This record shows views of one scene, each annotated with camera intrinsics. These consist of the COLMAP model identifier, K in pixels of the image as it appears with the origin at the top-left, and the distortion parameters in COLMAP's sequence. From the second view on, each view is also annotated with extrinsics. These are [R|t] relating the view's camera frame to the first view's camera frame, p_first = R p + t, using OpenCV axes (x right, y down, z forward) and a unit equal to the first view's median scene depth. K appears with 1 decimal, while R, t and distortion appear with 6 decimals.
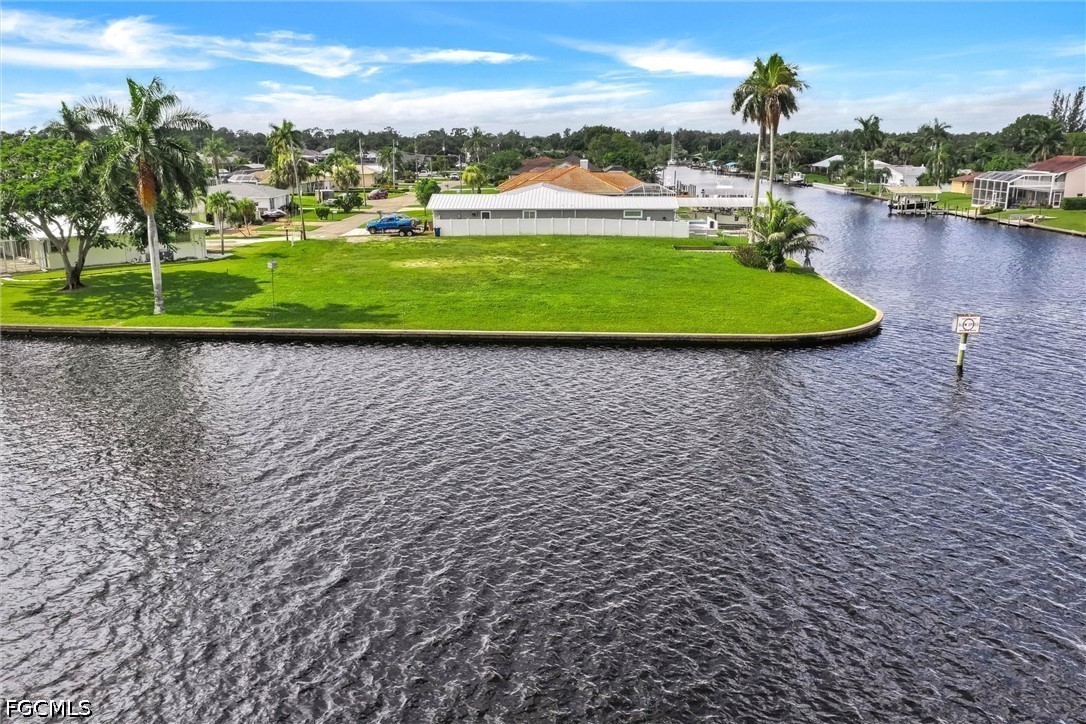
lens RADIAL K [[914.2, 0, 543.0], [0, 914.2, 362.0], [0, 0, 1]] dist [-0.016714, 0.044746]
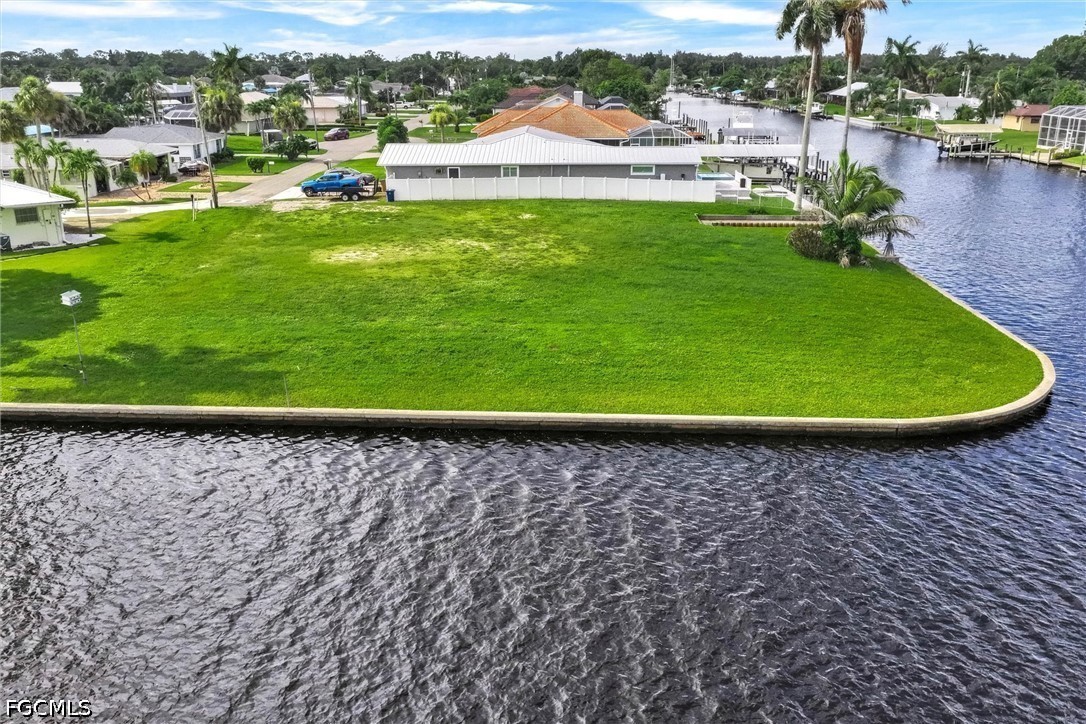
lens RADIAL K [[914.2, 0, 543.0], [0, 914.2, 362.0], [0, 0, 1]] dist [-0.016714, 0.044746]
pose [[0.999958, -0.005084, 0.007673, 0.006491], [0.004467, 0.996912, 0.078396, -0.059189], [-0.008048, -0.078358, 0.996893, 0.207563]]
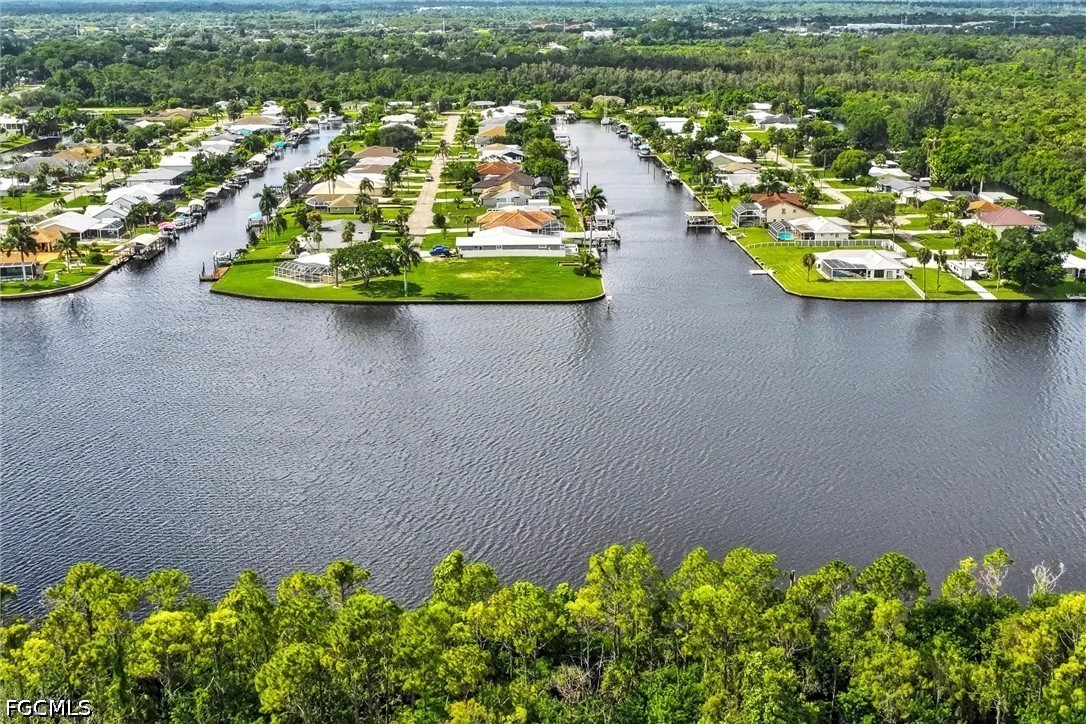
lens RADIAL K [[1342.2, 0, 543.0], [0, 1342.2, 362.0], [0, 0, 1]] dist [0.026221, 0.037129]
pose [[0.998257, -0.019063, 0.055855, -0.100187], [0.017154, 0.999259, 0.034465, 0.018270], [-0.056471, -0.033446, 0.997844, -2.460191]]
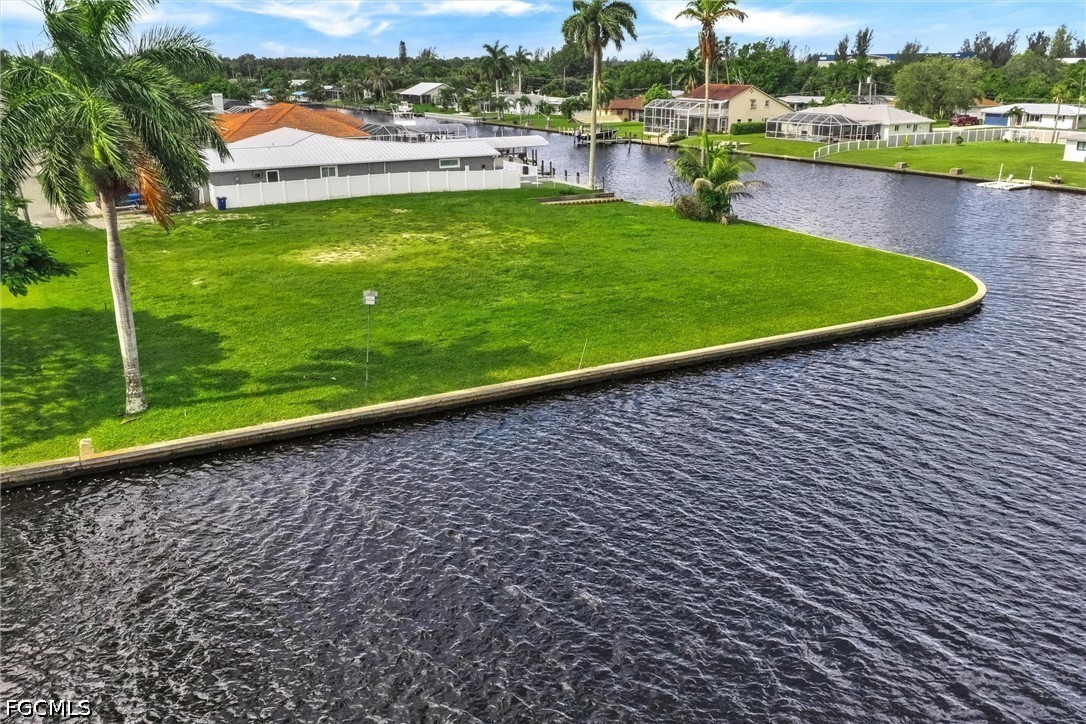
lens RADIAL K [[914.2, 0, 543.0], [0, 914.2, 362.0], [0, 0, 1]] dist [-0.016714, 0.044746]
pose [[0.852574, -0.162492, 0.496702, -0.267929], [0.123771, 0.986176, 0.110171, -0.062649], [-0.507738, -0.032452, 0.860900, 0.224696]]
